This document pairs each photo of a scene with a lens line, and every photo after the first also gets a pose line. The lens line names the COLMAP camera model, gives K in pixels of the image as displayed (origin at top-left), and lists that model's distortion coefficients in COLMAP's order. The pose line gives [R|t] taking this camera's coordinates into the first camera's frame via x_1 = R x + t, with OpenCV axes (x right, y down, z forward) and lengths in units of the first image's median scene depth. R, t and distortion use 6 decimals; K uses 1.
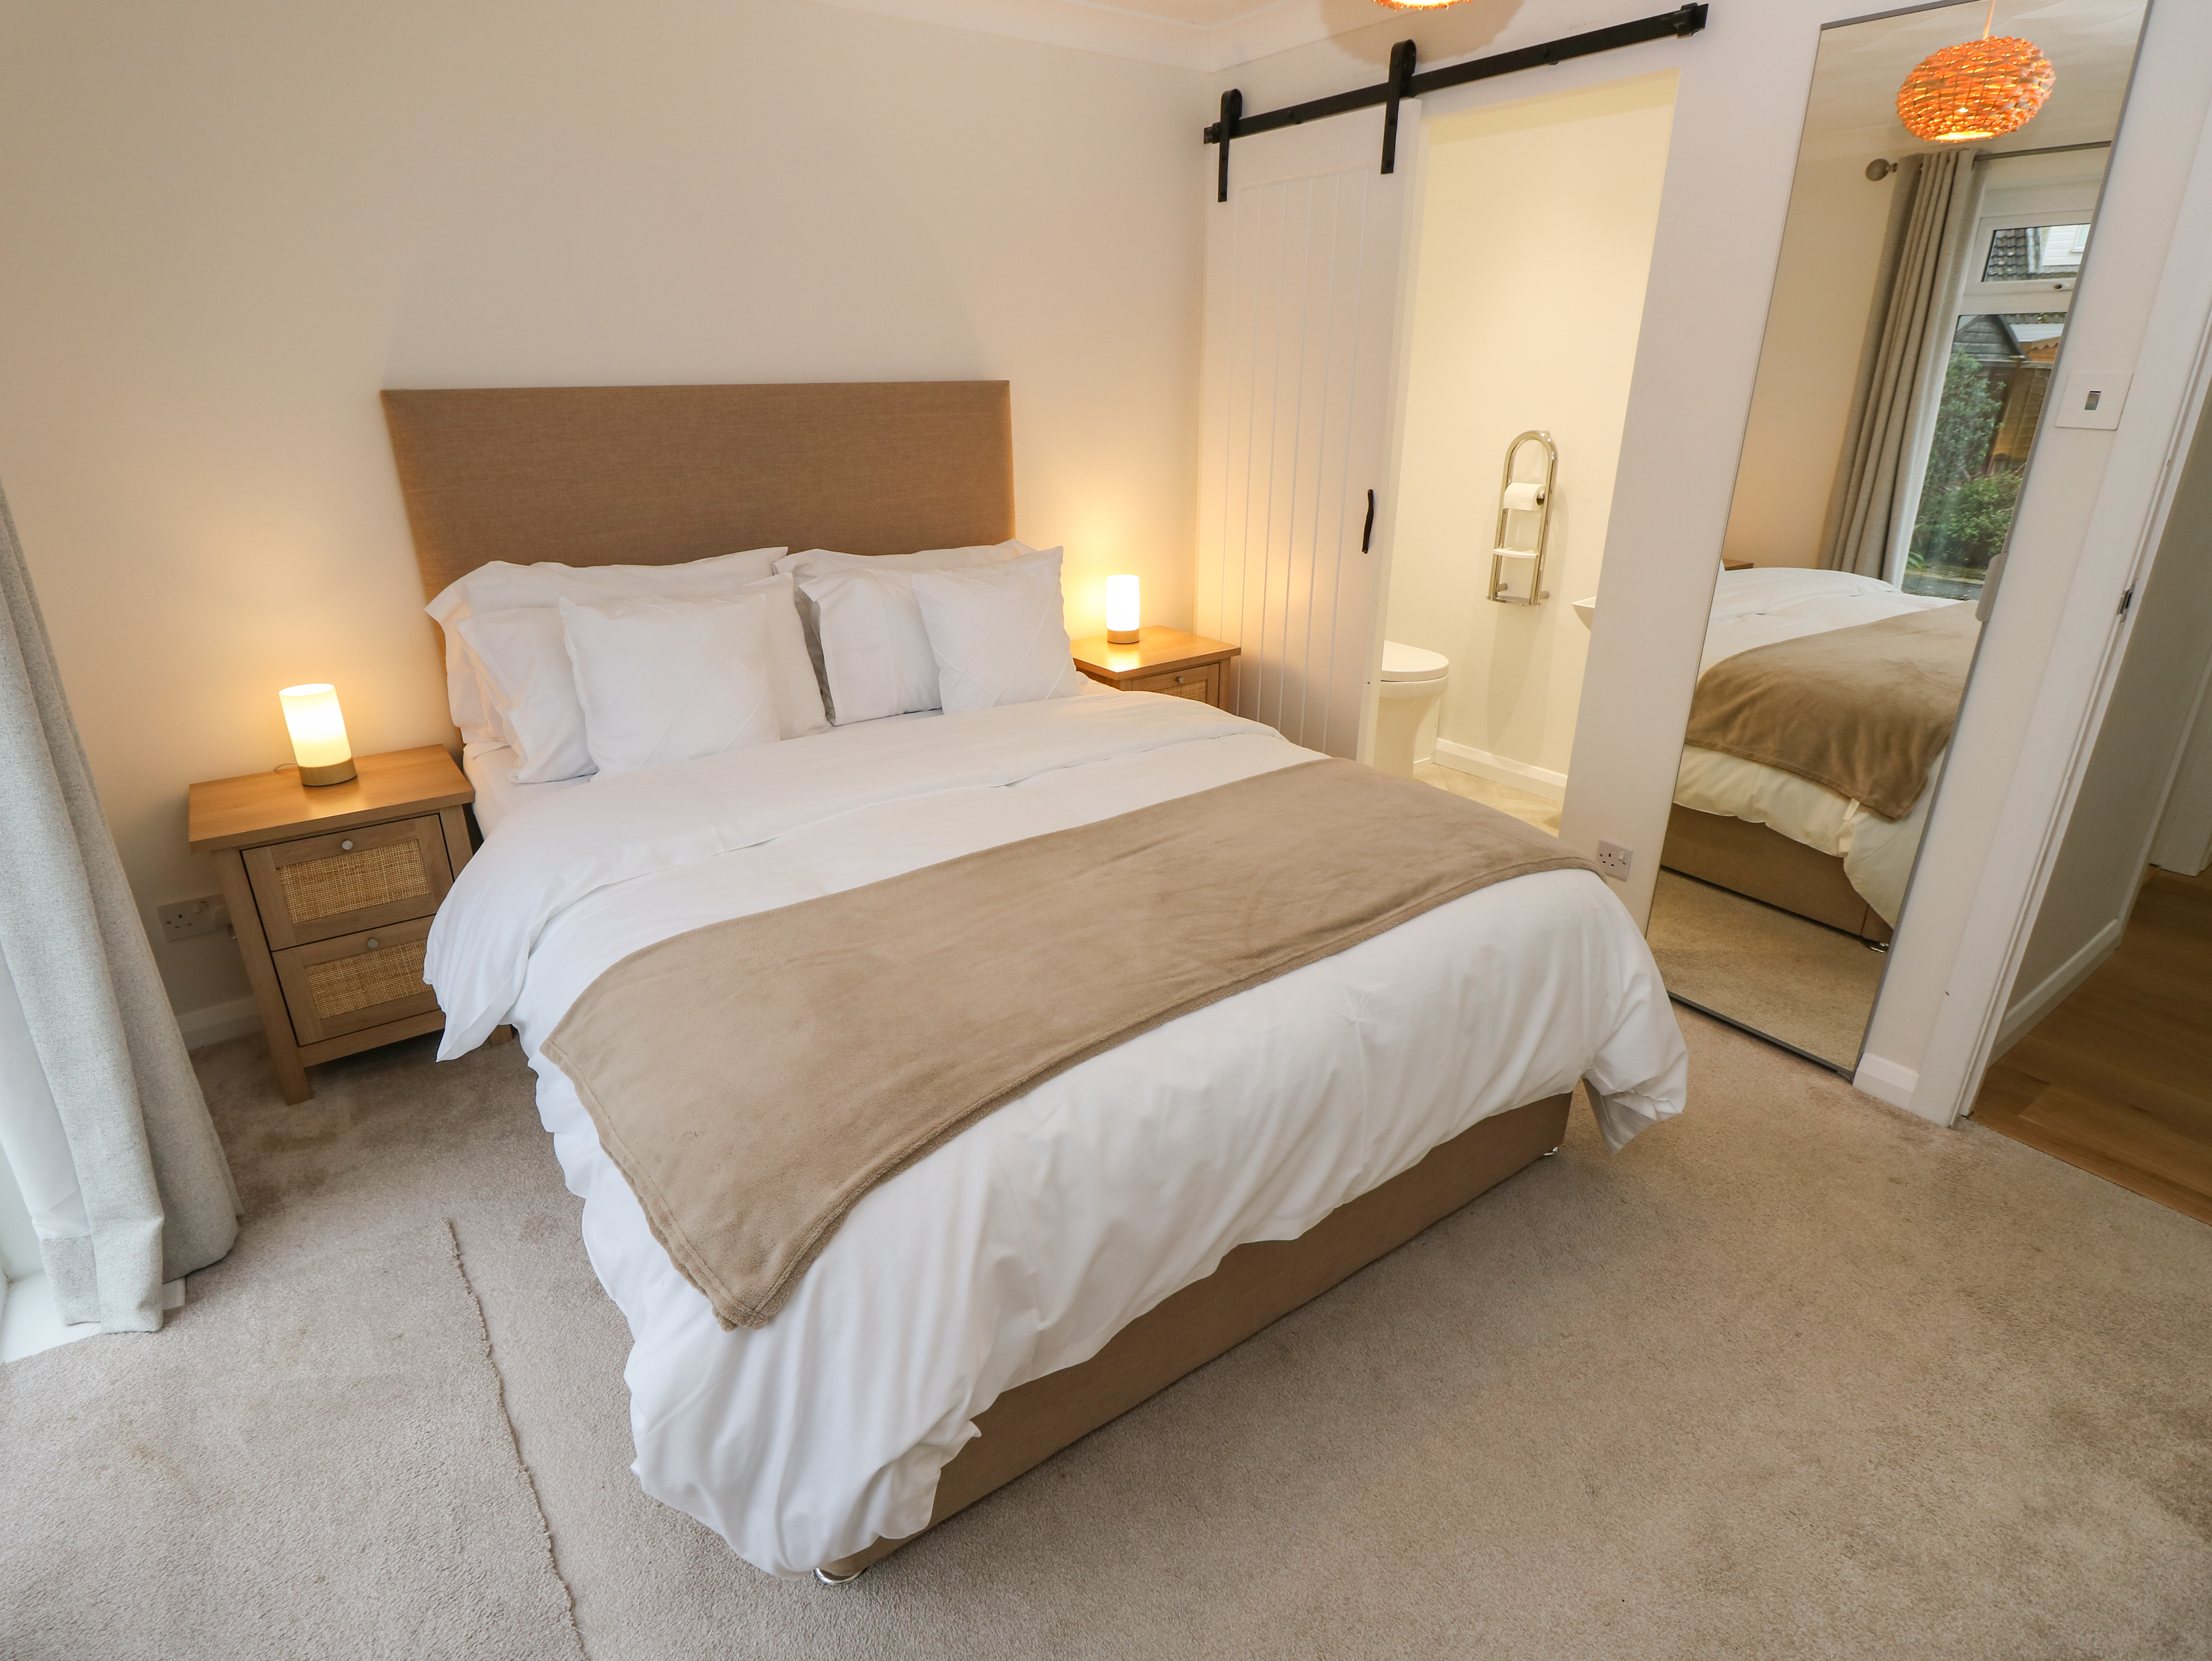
lens RADIAL K [[1151.1, 0, 1098.4], [0, 1151.1, 829.8], [0, 0, 1]] dist [-0.009192, -0.009423]
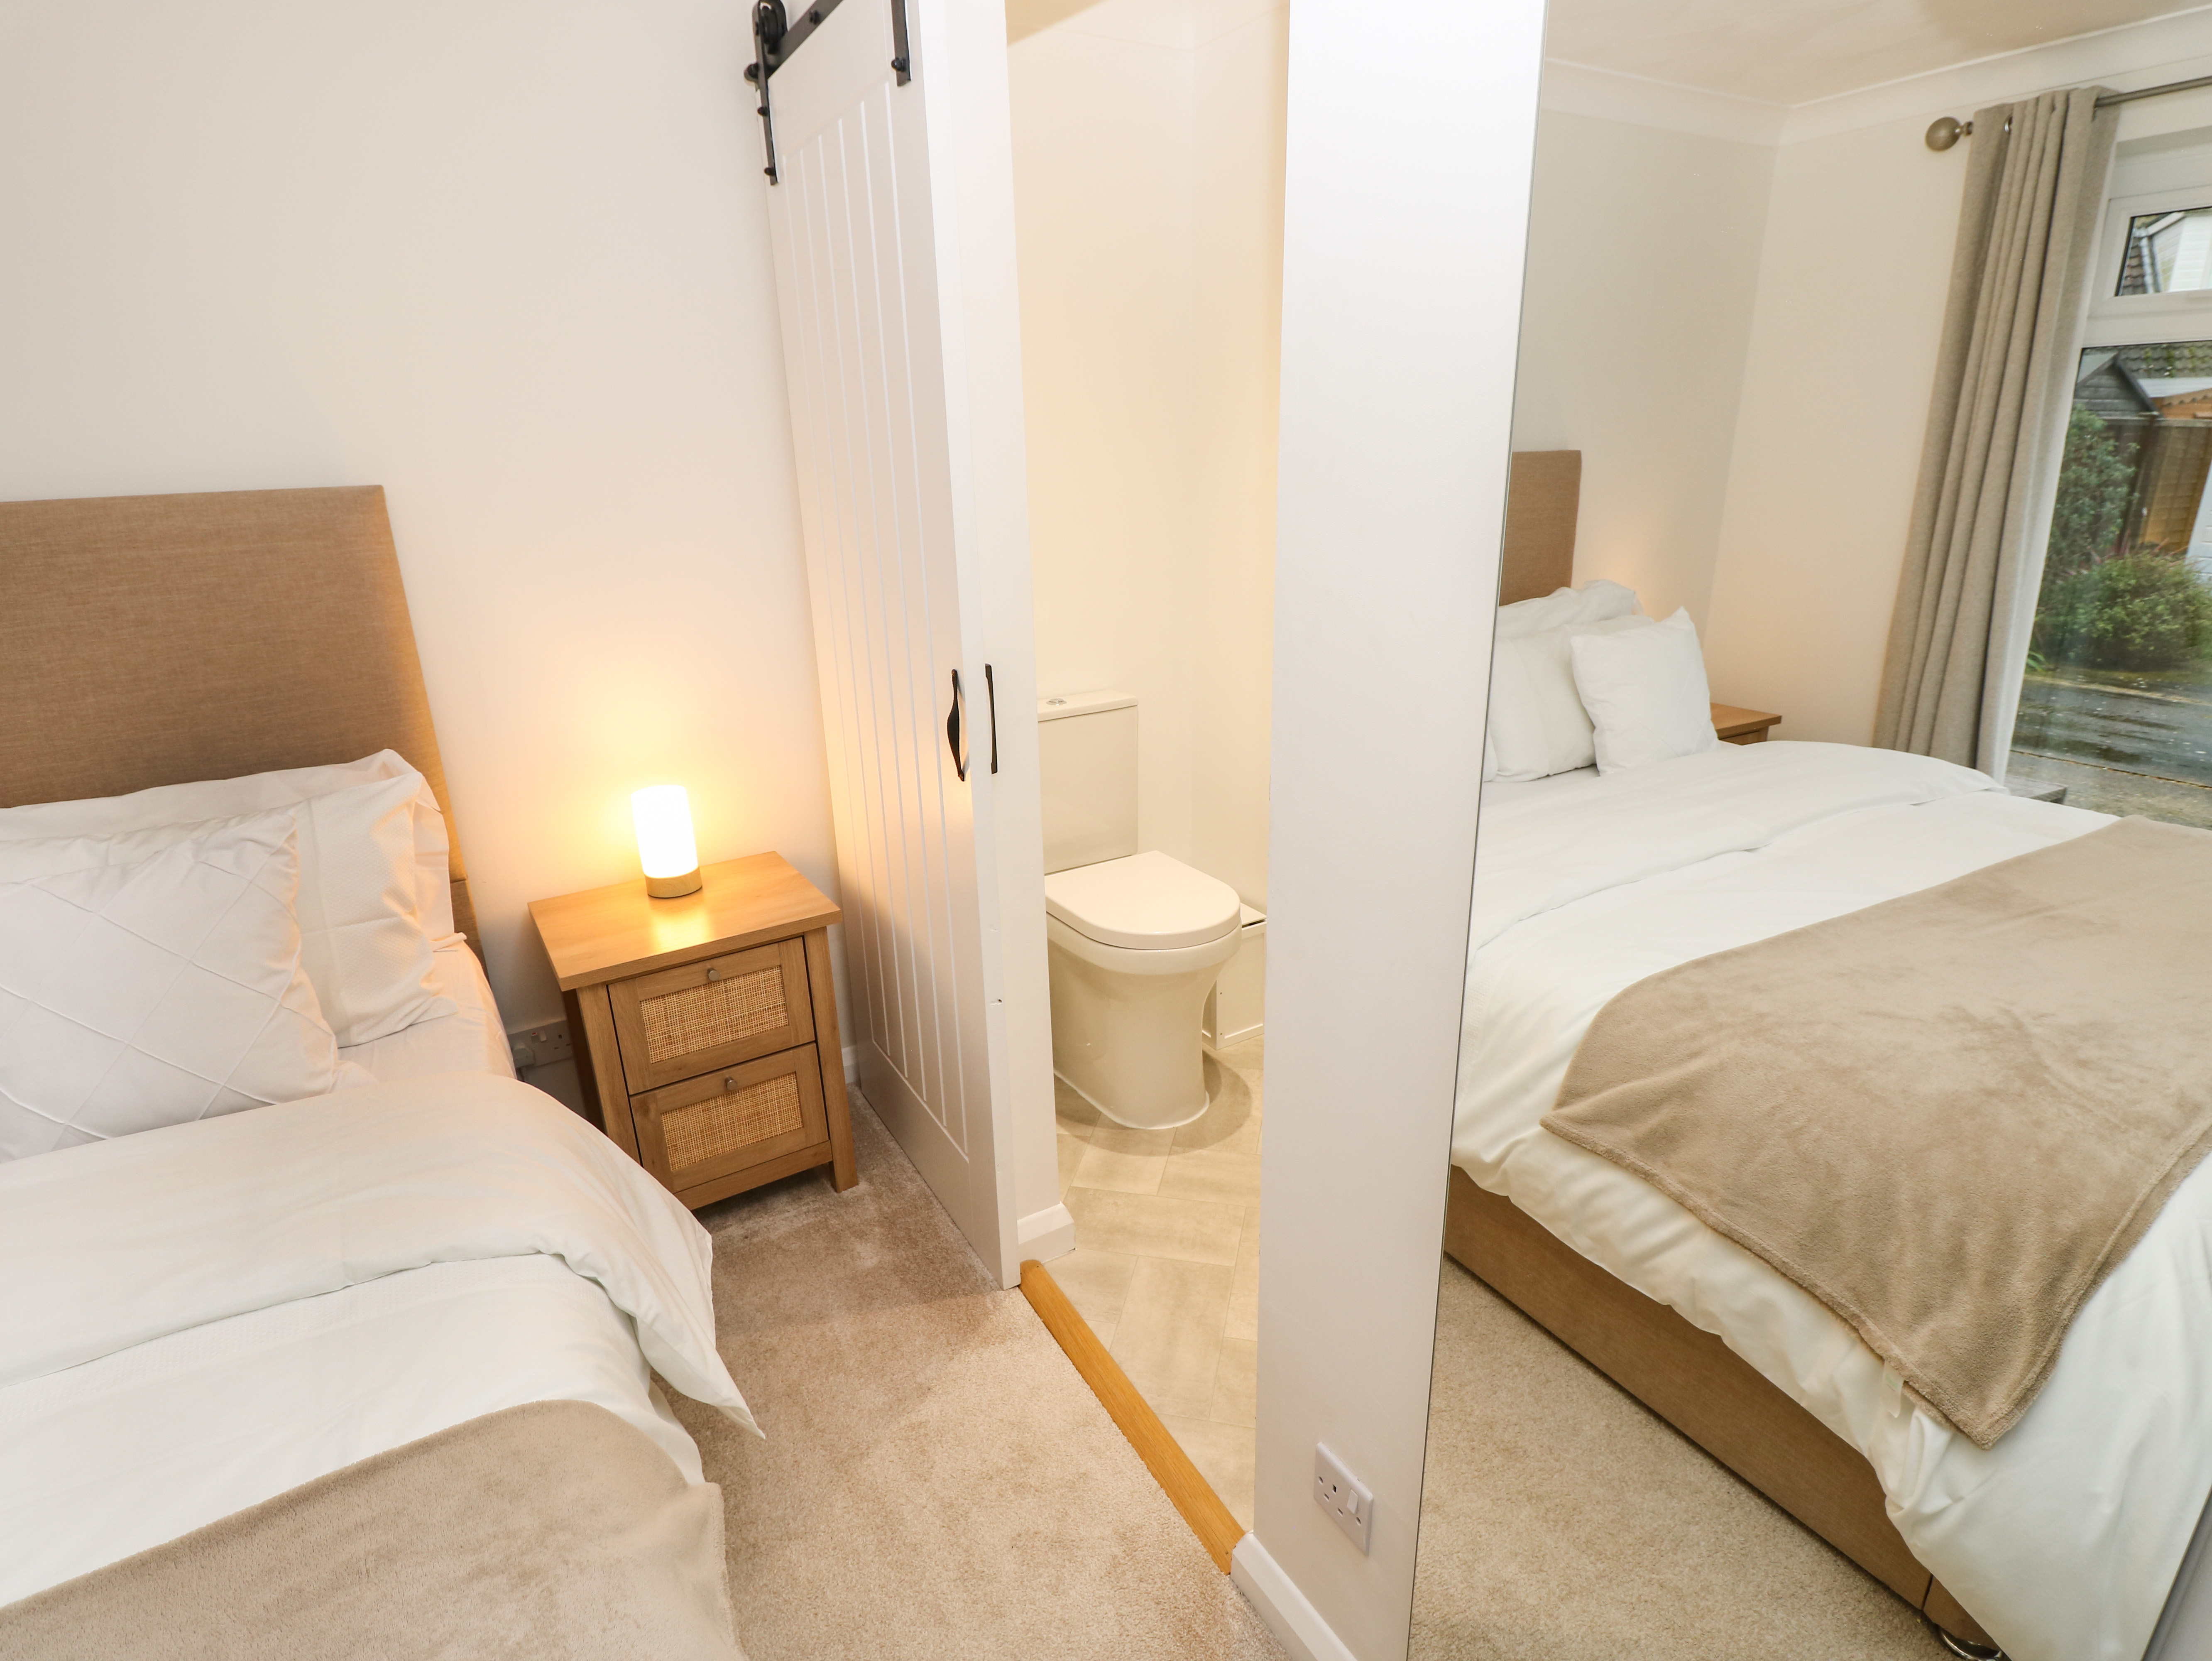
lens RADIAL K [[1151.1, 0, 1114.9], [0, 1151.1, 823.9], [0, 0, 1]] dist [-0.009192, -0.009423]
pose [[0.997861, 0.002688, -0.065316, 0.333356], [-0.006874, 0.997929, -0.063950, -0.181966], [0.065009, 0.064262, 0.995813, 0.451615]]
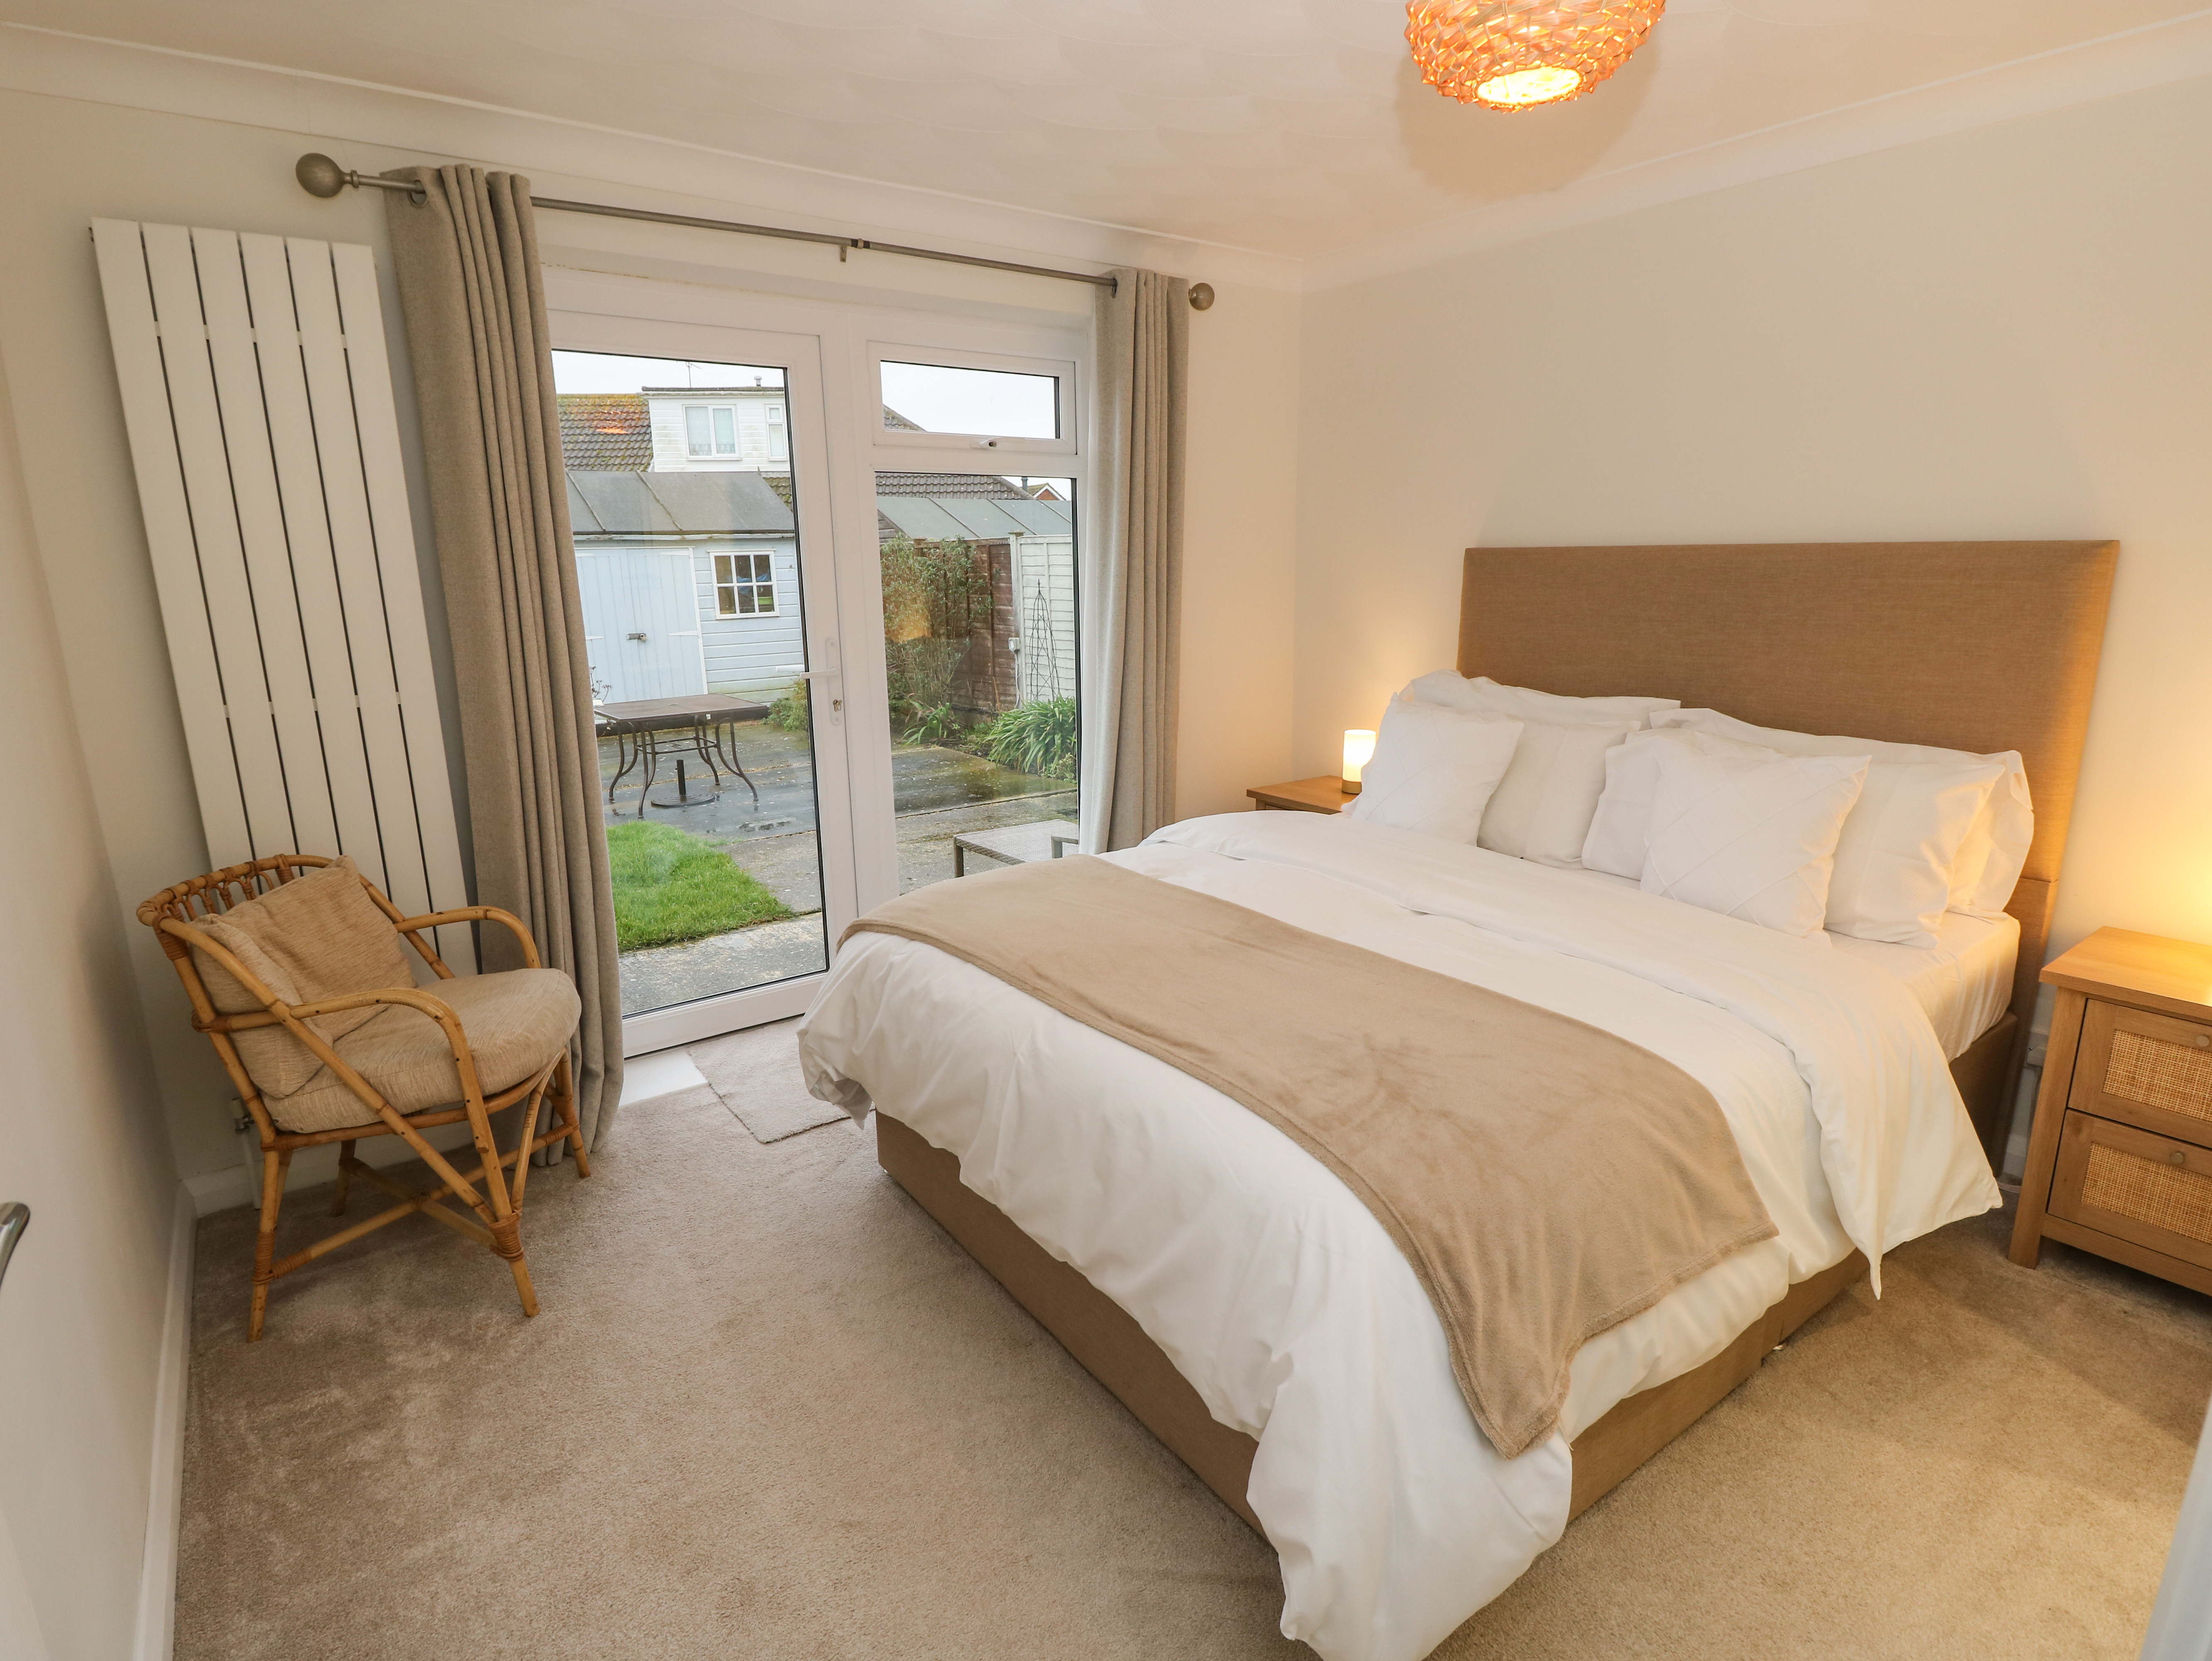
lens RADIAL K [[1151.1, 0, 1111.0], [0, 1151.1, 837.2], [0, 0, 1]] dist [-0.009192, -0.009423]
pose [[-0.000336, 0.236822, -0.971553, 0.633333], [-0.361144, 0.905954, 0.220957, -0.159260], [0.932510, 0.350945, 0.085223, 0.438271]]
